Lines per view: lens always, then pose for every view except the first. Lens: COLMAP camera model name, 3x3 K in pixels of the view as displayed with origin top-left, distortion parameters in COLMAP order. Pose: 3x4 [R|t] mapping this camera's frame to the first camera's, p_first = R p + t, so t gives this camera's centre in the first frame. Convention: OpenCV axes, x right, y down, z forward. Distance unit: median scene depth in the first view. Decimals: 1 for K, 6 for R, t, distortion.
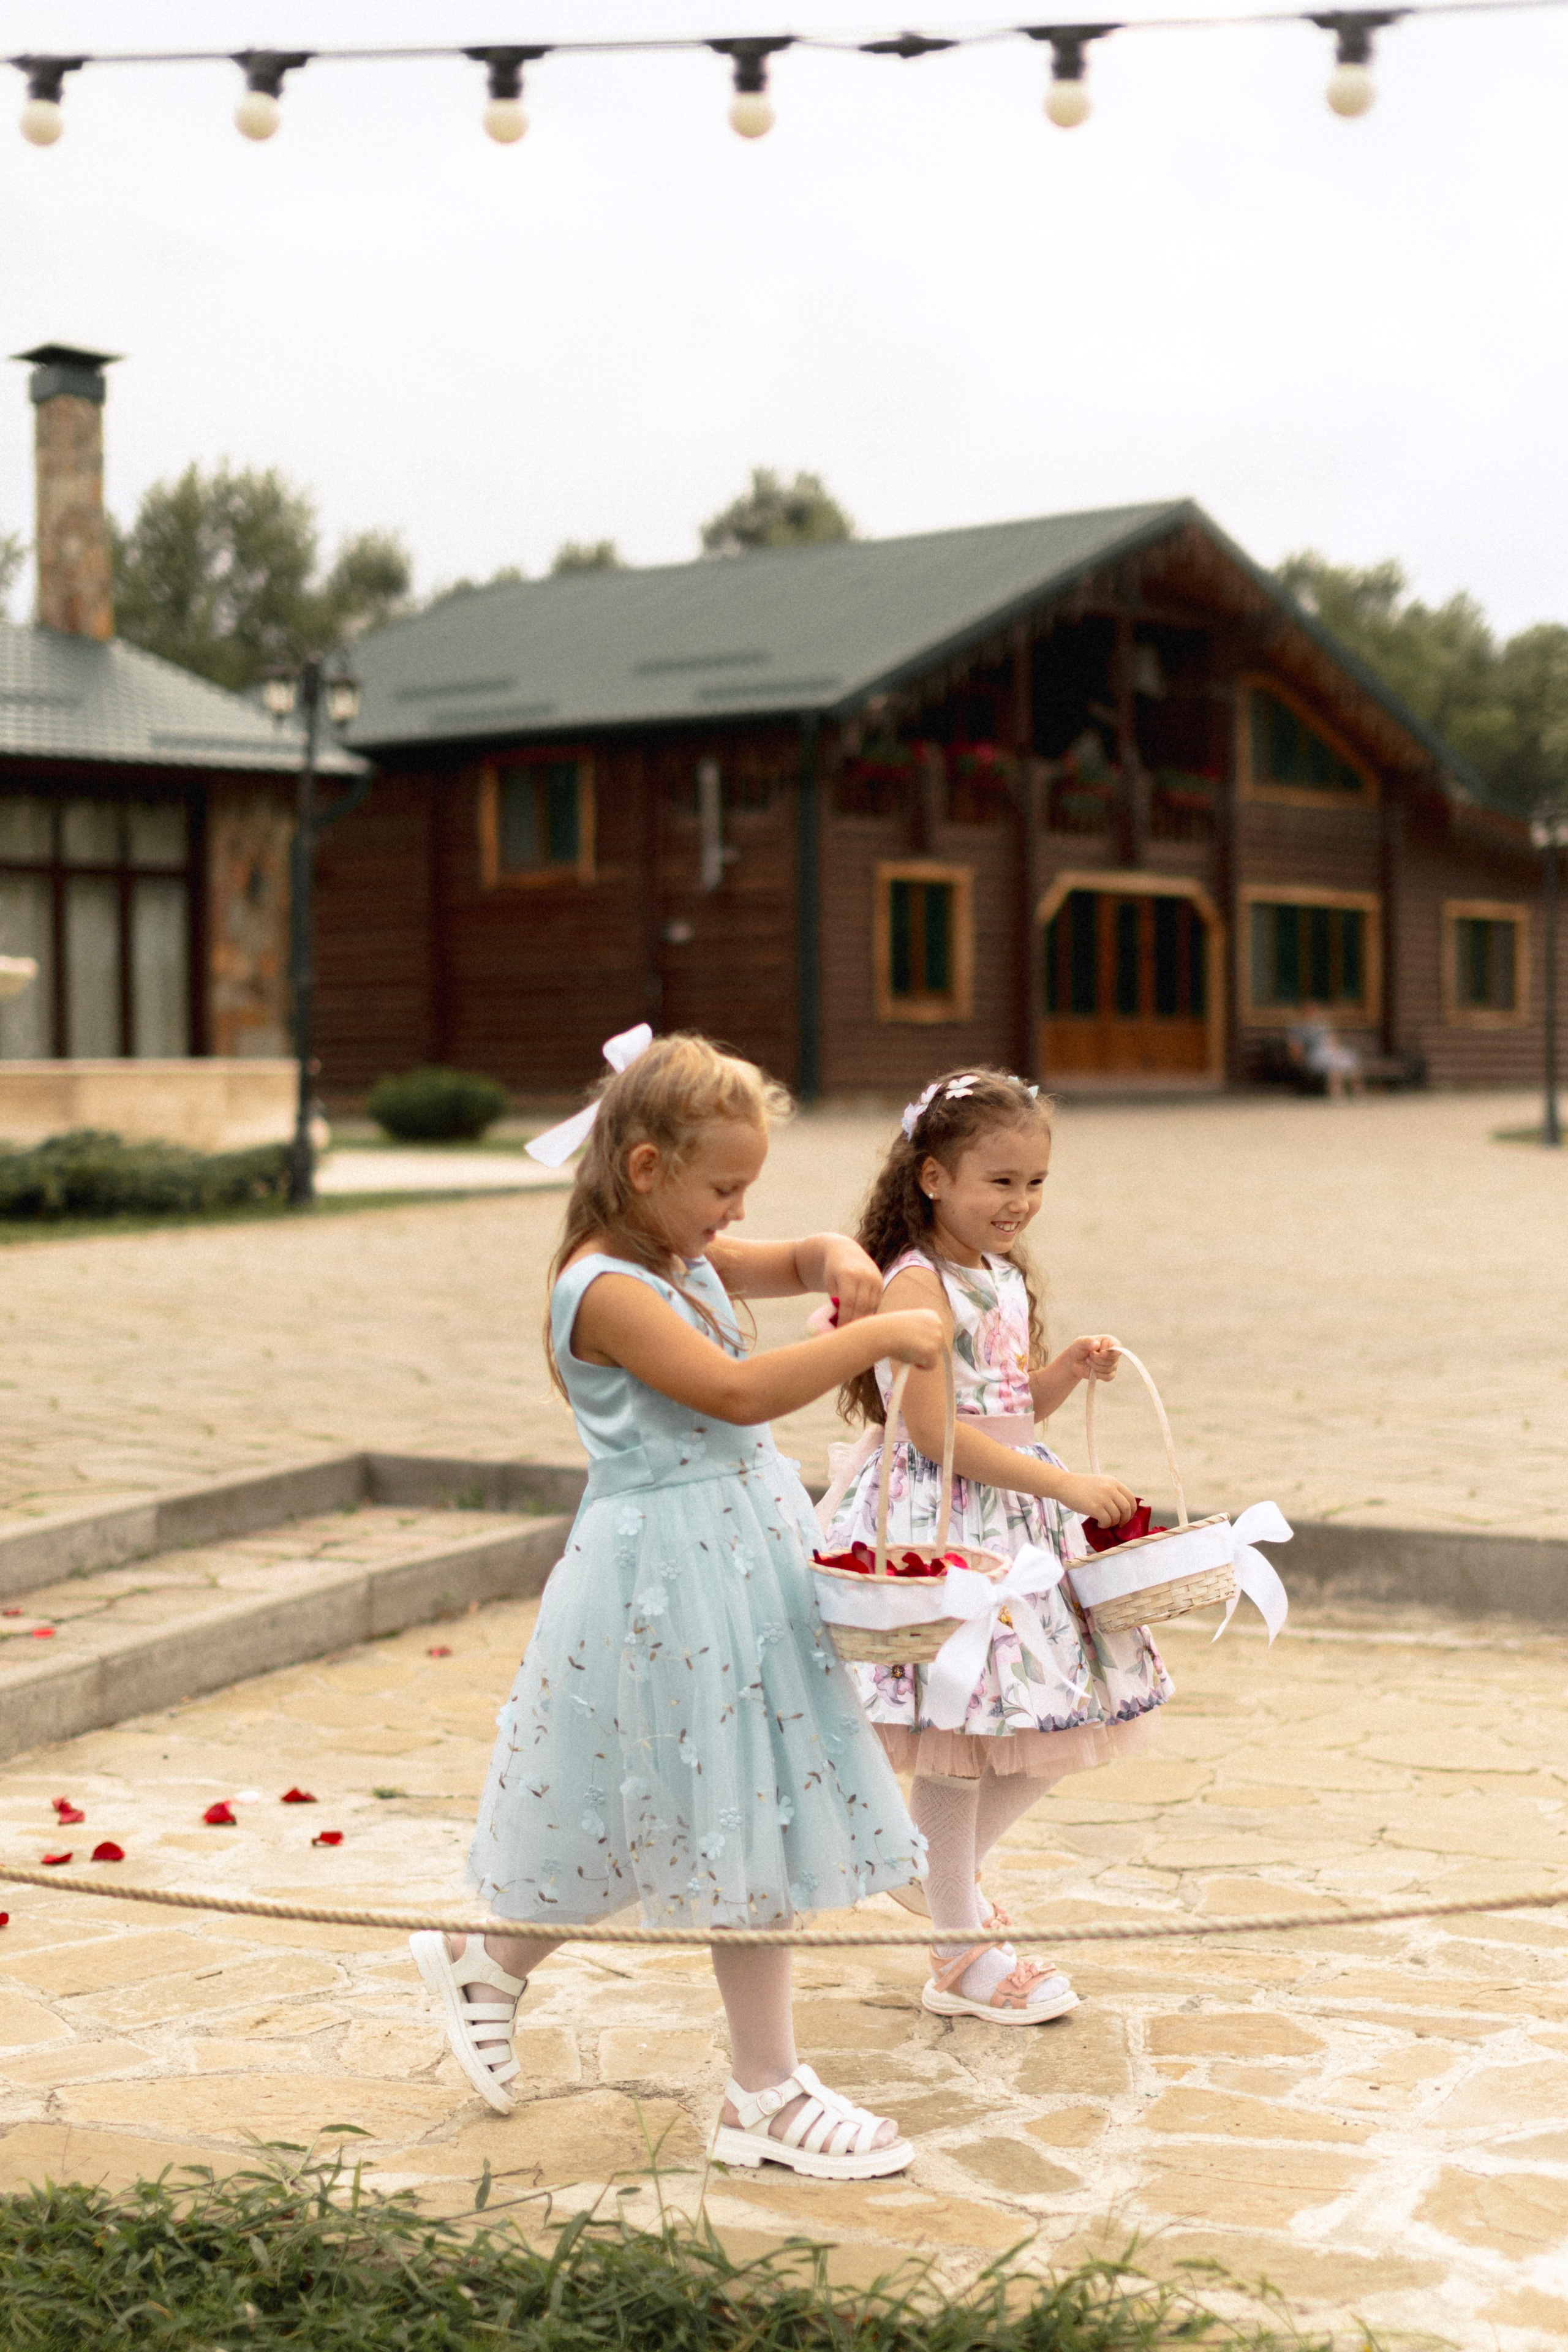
lens RADIAL K [[3258.1, 0, 784.0], [0, 3258.1, 1176.0], [0, 0, 1]] dist [-0.018650, 0.003392]
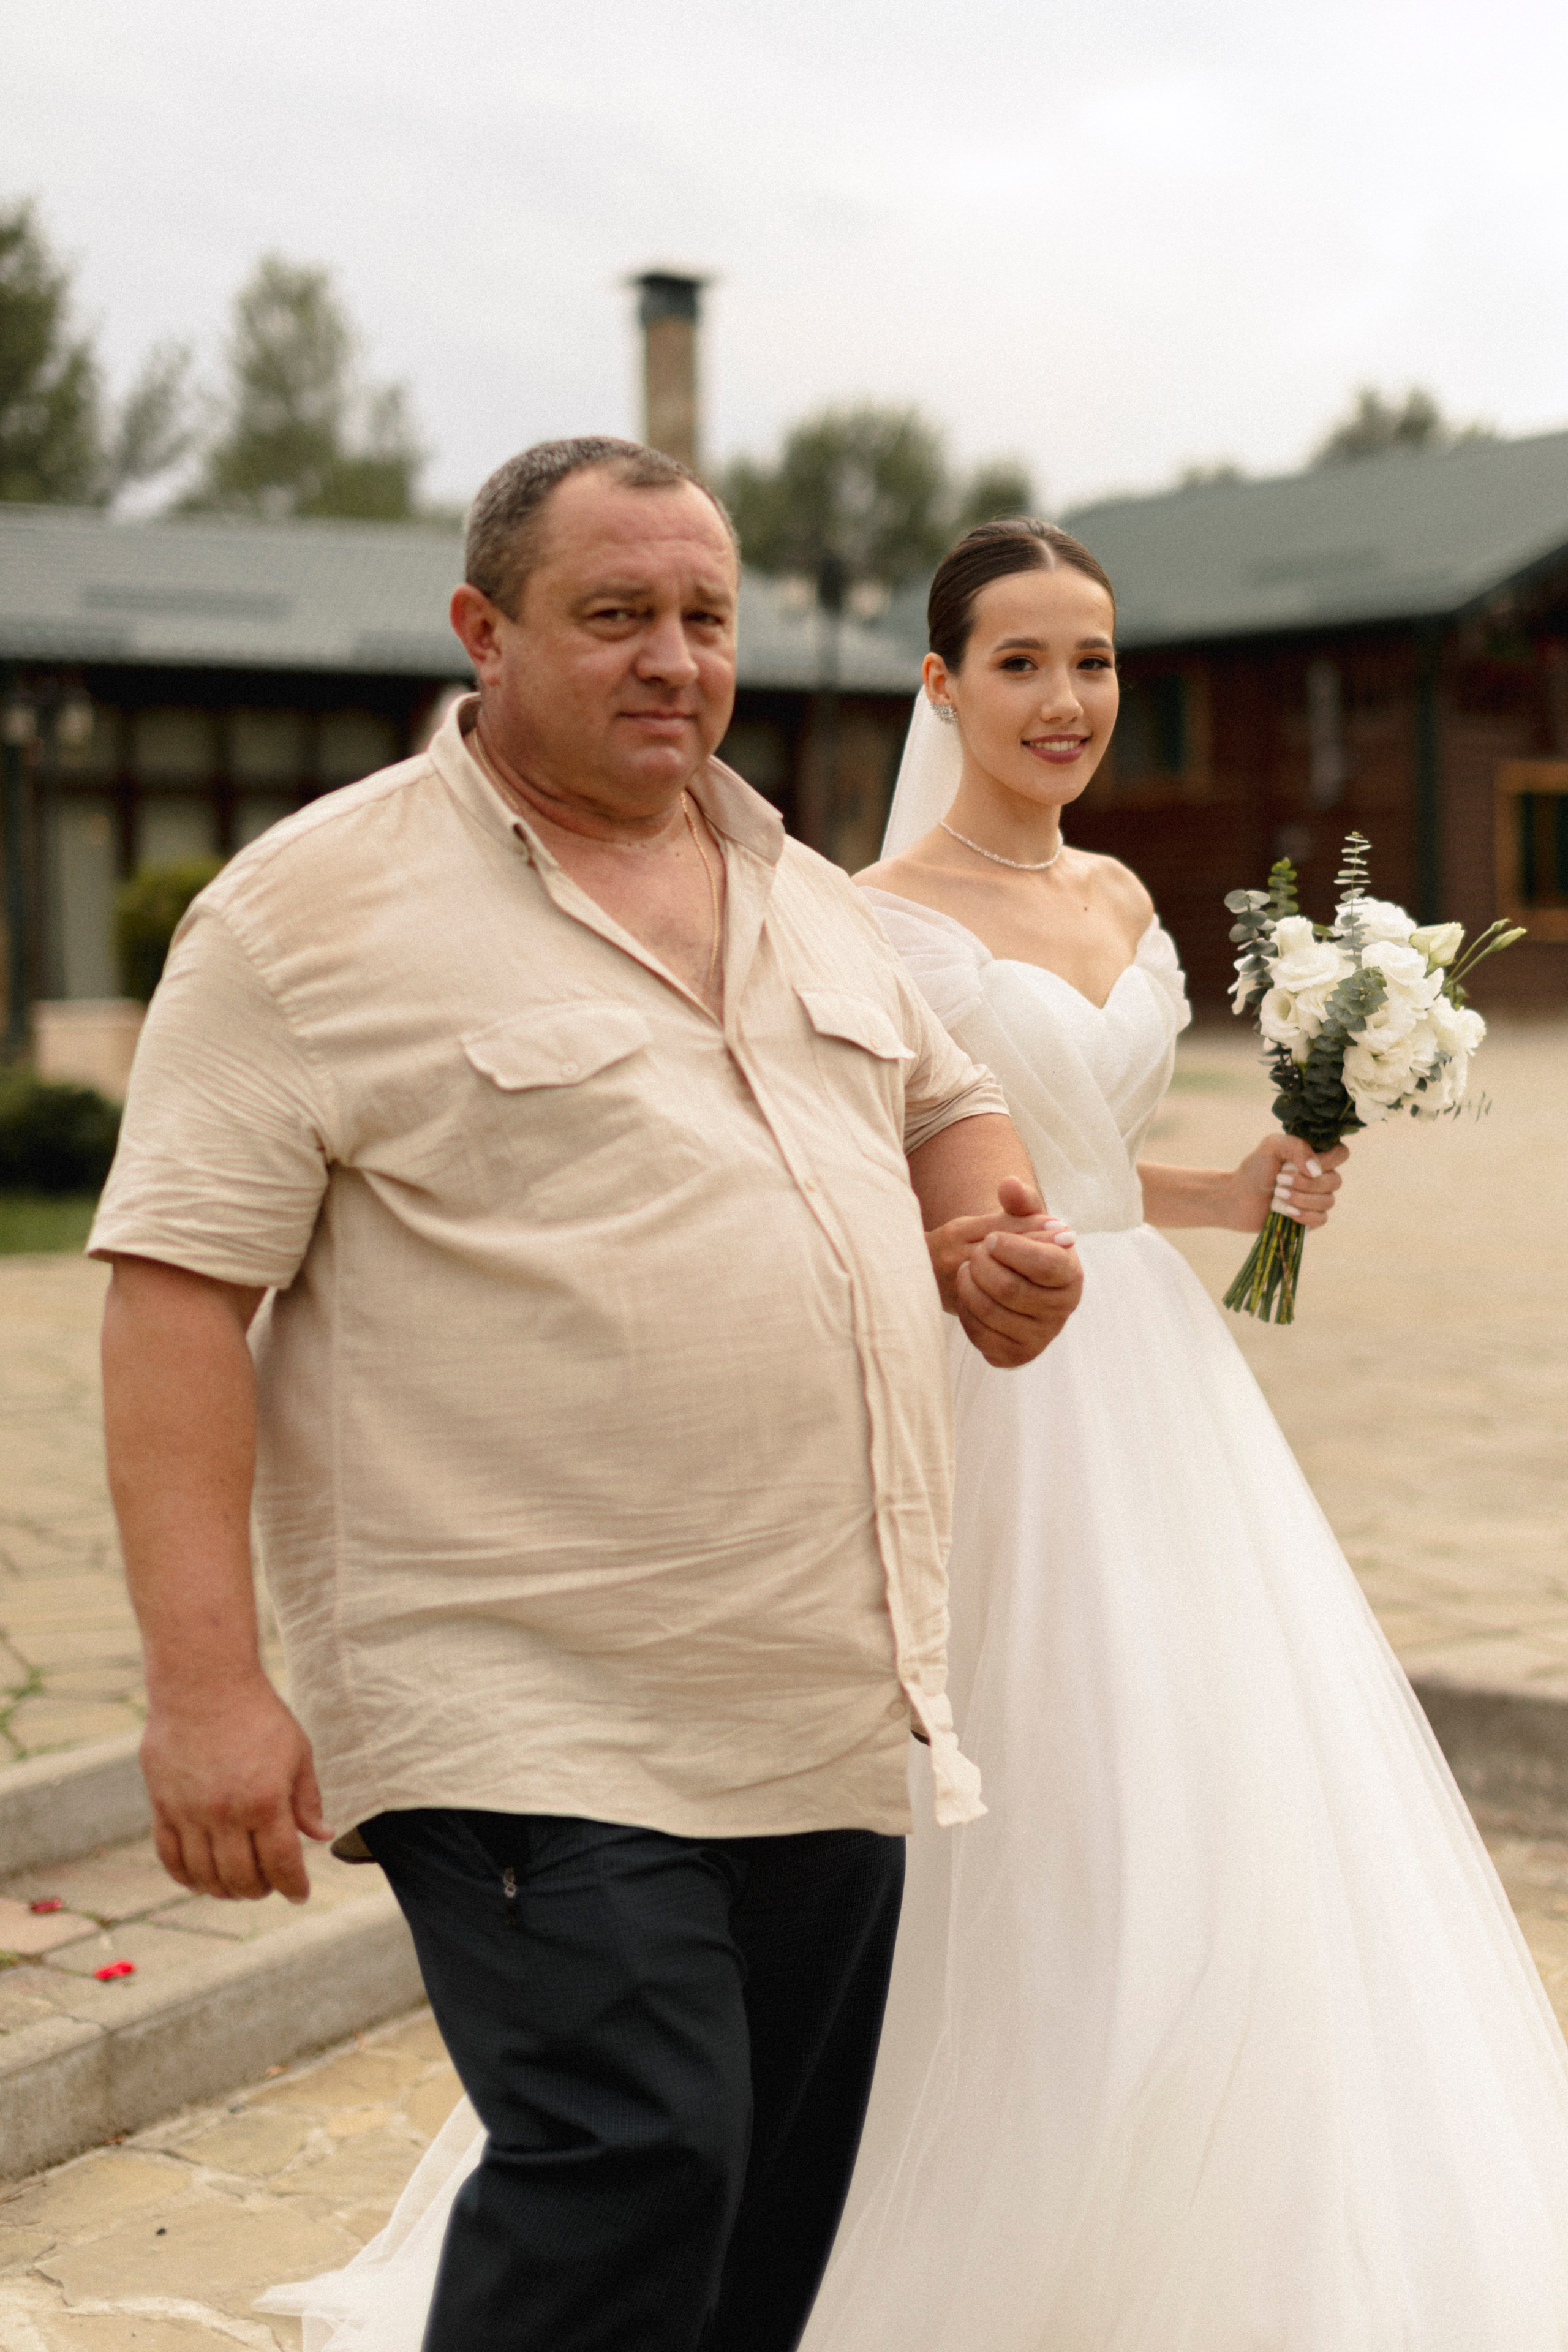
lens RADIAL K [[3258.1, 0, 784.0], [0, 3258.1, 1176.0], [0, 0, 1]] dist [-0.018650, 0.003392]
pose [[0.982233, -0.006530, -0.187550, 0.035166], [0.011335, 0.999634, 0.024558, -0.028740], [0.187321, -0.026247, 0.981948, 0.397035]]
